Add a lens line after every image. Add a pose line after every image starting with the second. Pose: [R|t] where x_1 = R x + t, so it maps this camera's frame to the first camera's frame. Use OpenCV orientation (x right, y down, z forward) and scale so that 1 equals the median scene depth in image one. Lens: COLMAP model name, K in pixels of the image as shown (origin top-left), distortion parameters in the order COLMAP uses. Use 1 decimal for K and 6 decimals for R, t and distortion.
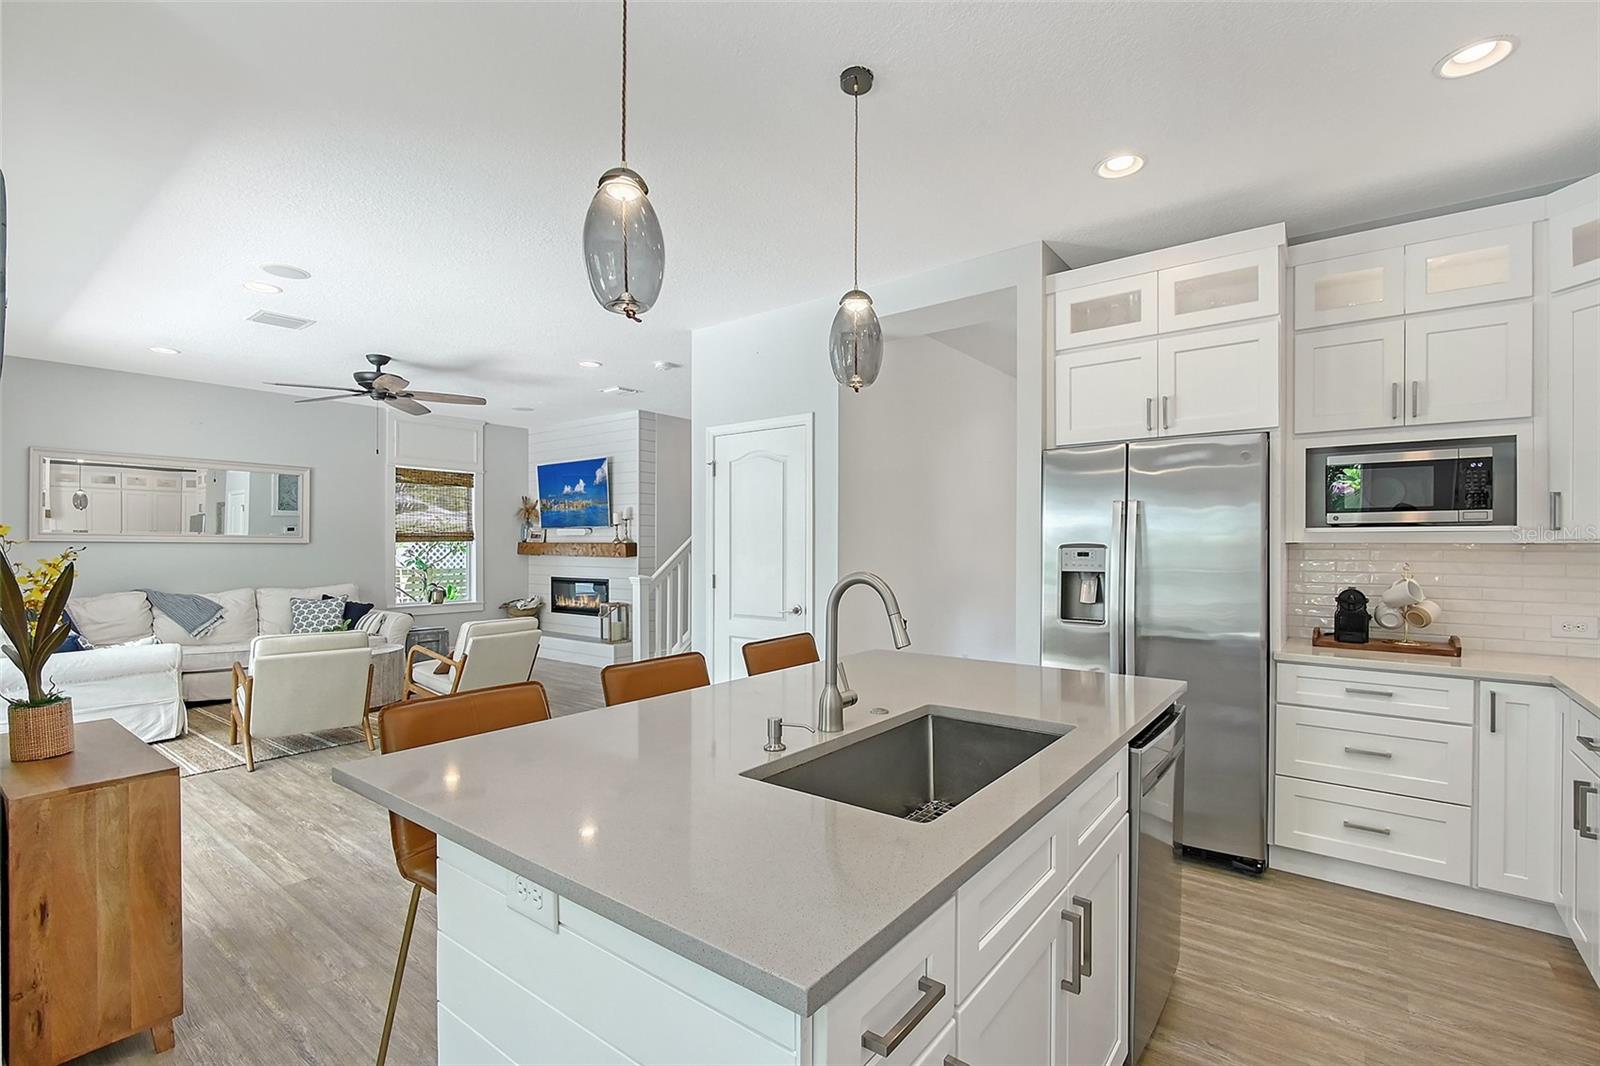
lens RADIAL K [[717.4, 0, 805.6], [0, 717.4, 544.8], [0, 0, 1]] dist [-0.003350, -0.002988]
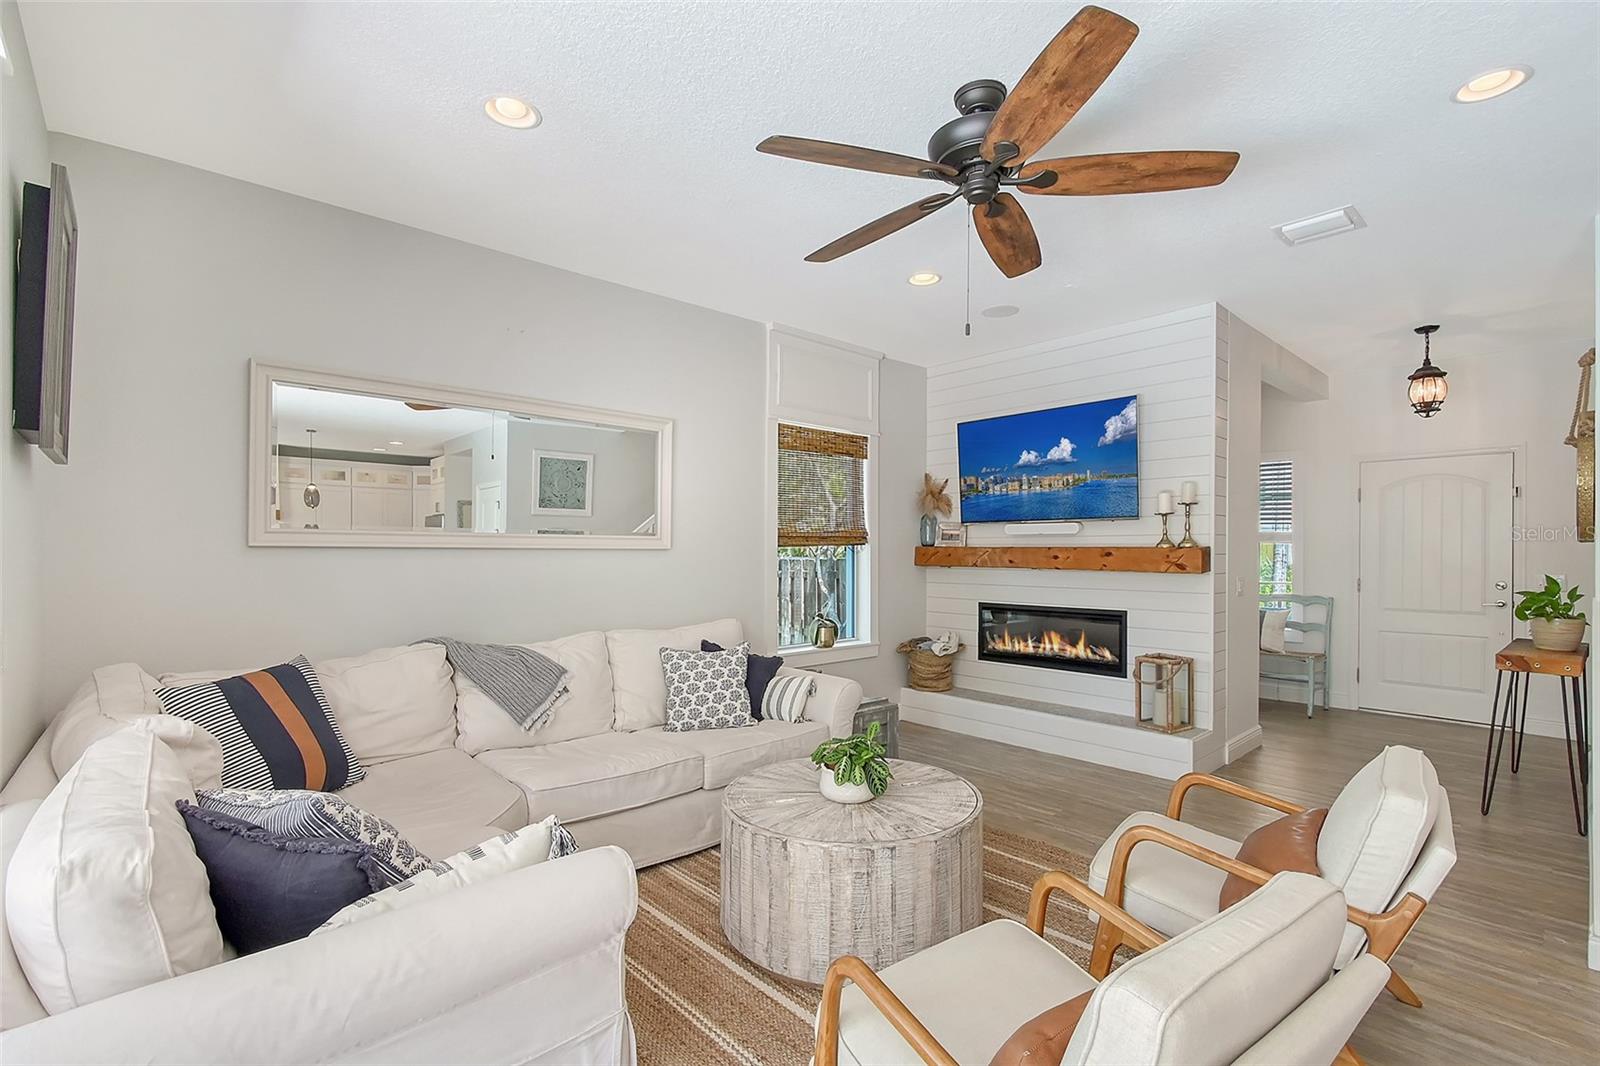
lens RADIAL K [[717.4, 0, 801.8], [0, 717.4, 542.5], [0, 0, 1]] dist [-0.003350, -0.002988]
pose [[0.983889, -0.005946, -0.178683, -0.411032], [0.003861, 0.999920, -0.012014, -0.000185], [0.178740, 0.011130, 0.983833, 0.380556]]
